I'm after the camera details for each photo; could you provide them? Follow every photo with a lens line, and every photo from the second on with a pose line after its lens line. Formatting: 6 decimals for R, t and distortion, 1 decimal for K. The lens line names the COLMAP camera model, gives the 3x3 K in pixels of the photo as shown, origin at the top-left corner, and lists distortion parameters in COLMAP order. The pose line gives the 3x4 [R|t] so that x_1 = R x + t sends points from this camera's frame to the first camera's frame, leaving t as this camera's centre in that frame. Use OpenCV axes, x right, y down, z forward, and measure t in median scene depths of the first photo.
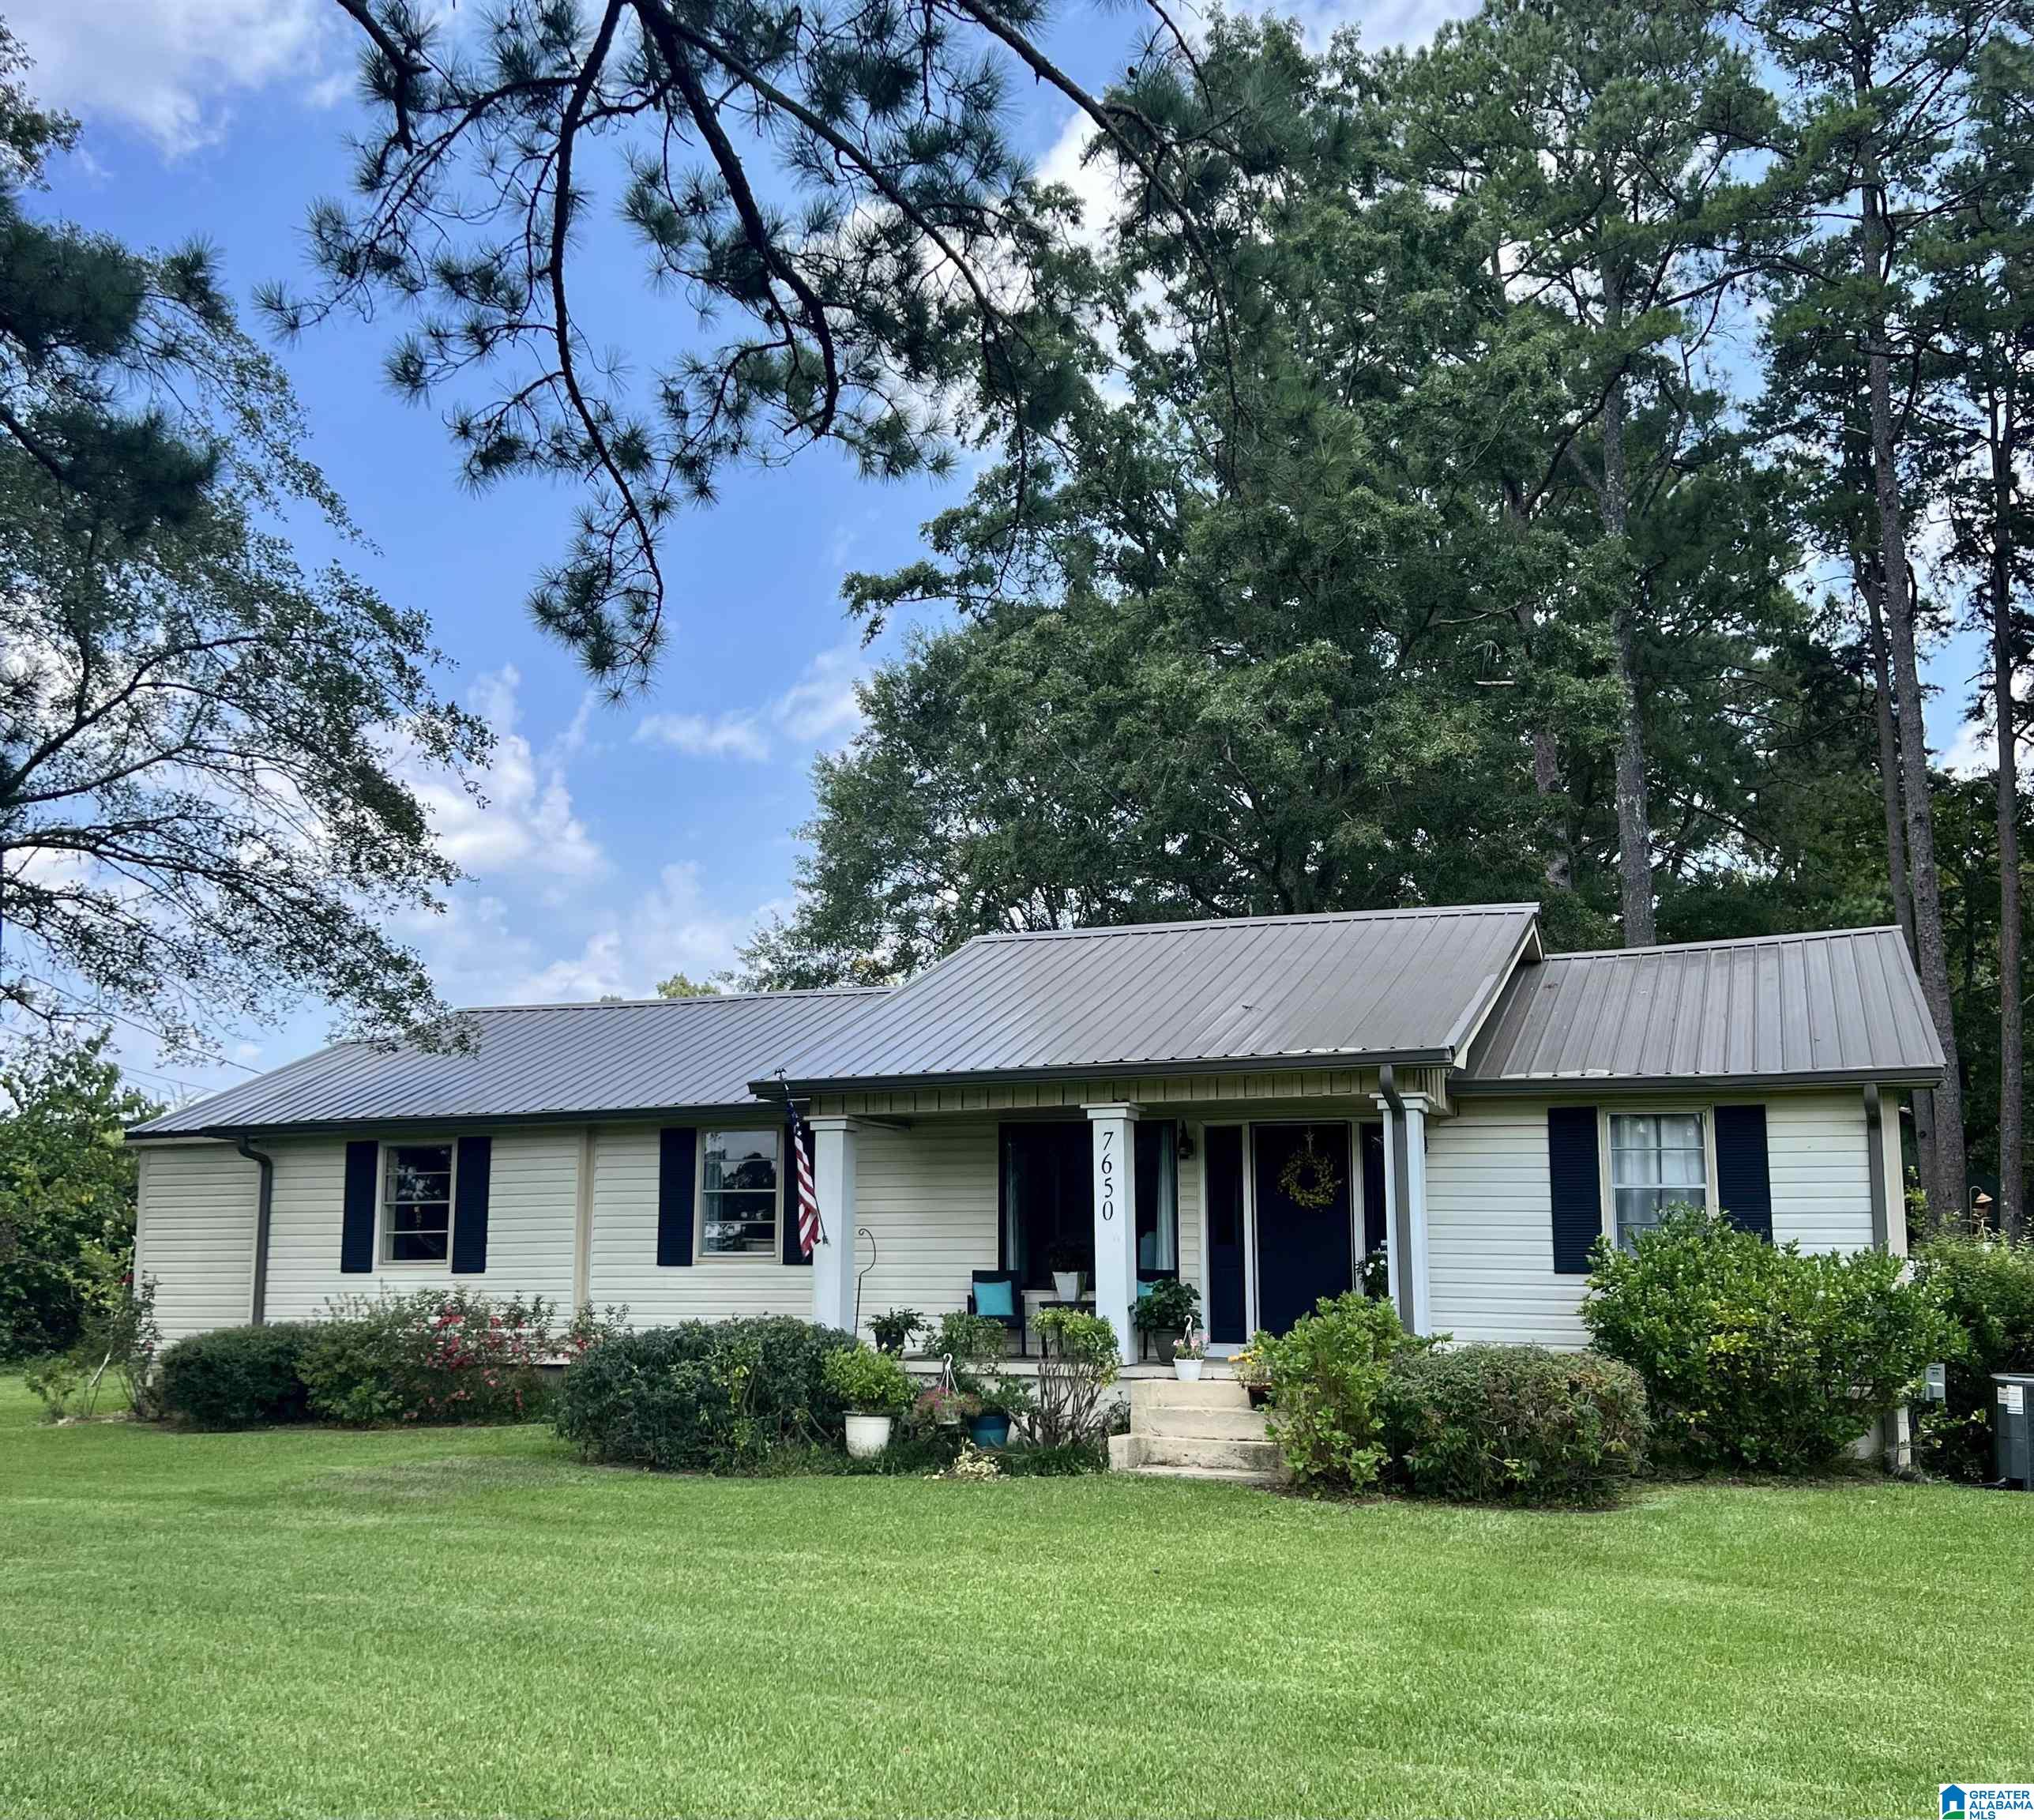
lens RADIAL K [[2034.2, 0, 1015.1], [0, 2034.2, 1046.5], [0, 0, 1]] dist [0.050218, -0.019309]
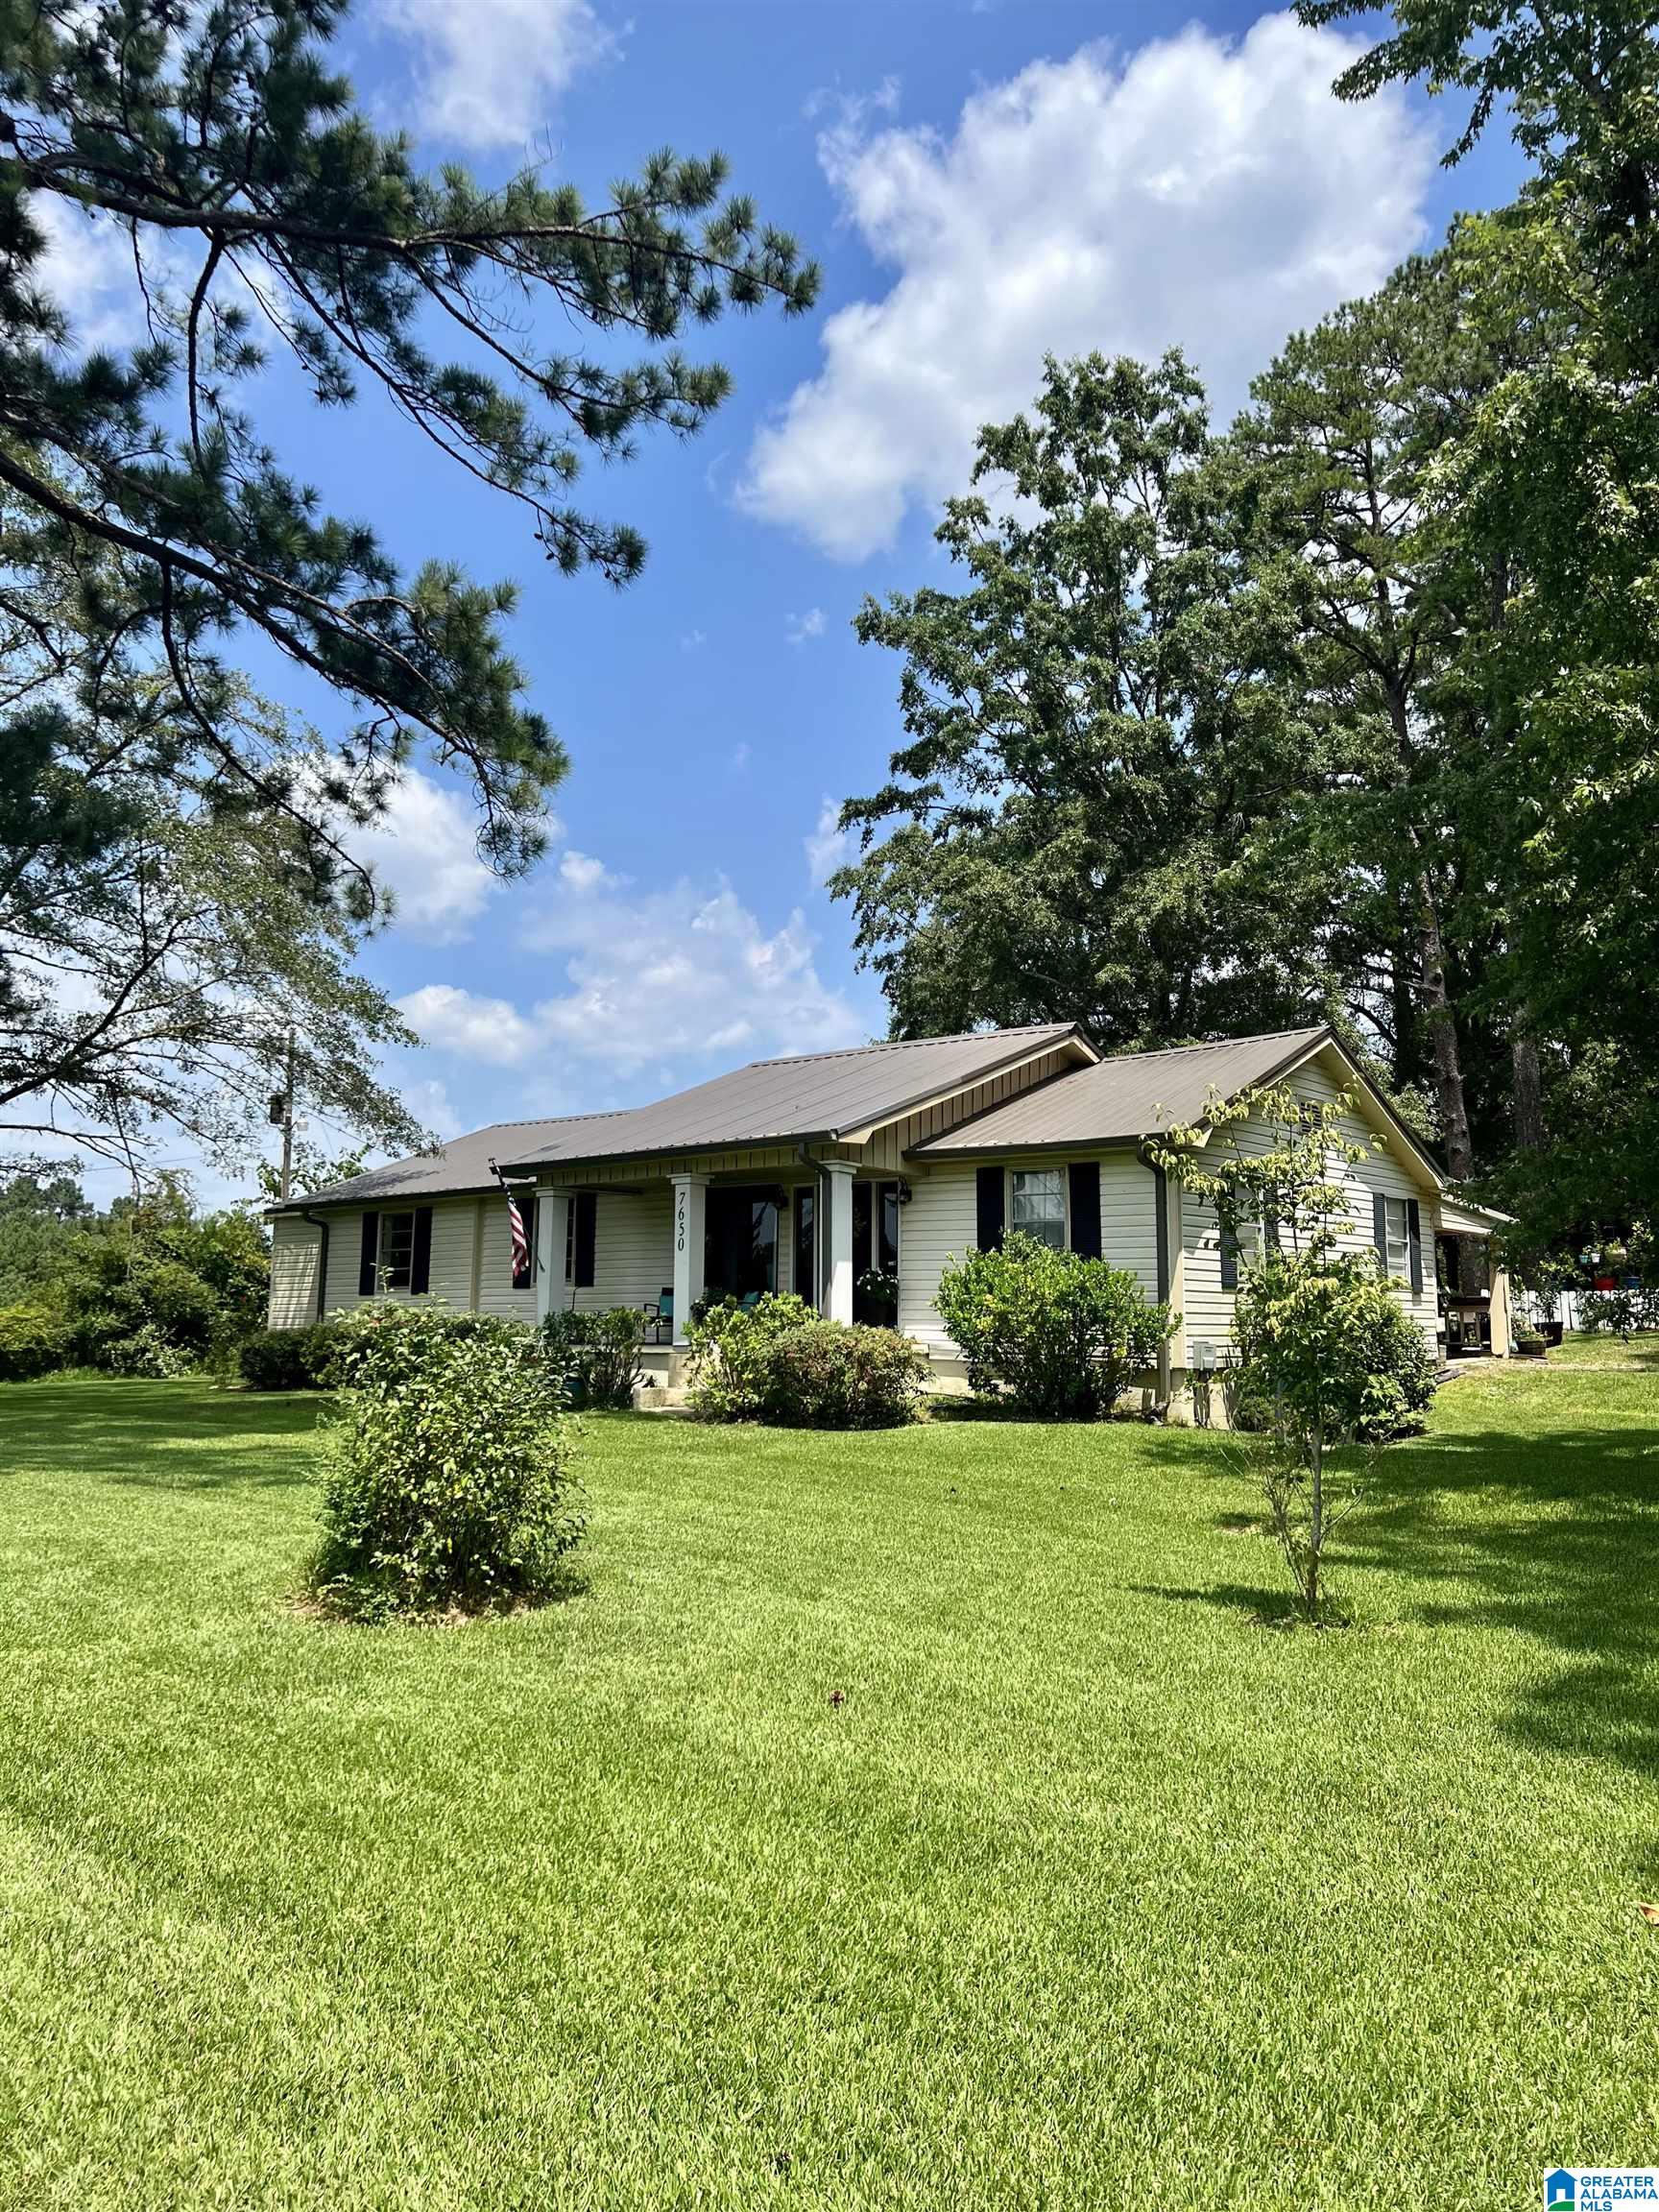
lens RADIAL K [[1639.3, 0, 821.2], [0, 1639.3, 1132.2], [0, 0, 1]] dist [0.072037, -0.089665]
pose [[0.954545, -0.034416, -0.296074, 0.471634], [0.031879, 0.999402, -0.013394, 0.015289], [0.296358, 0.003347, 0.955071, -0.132202]]
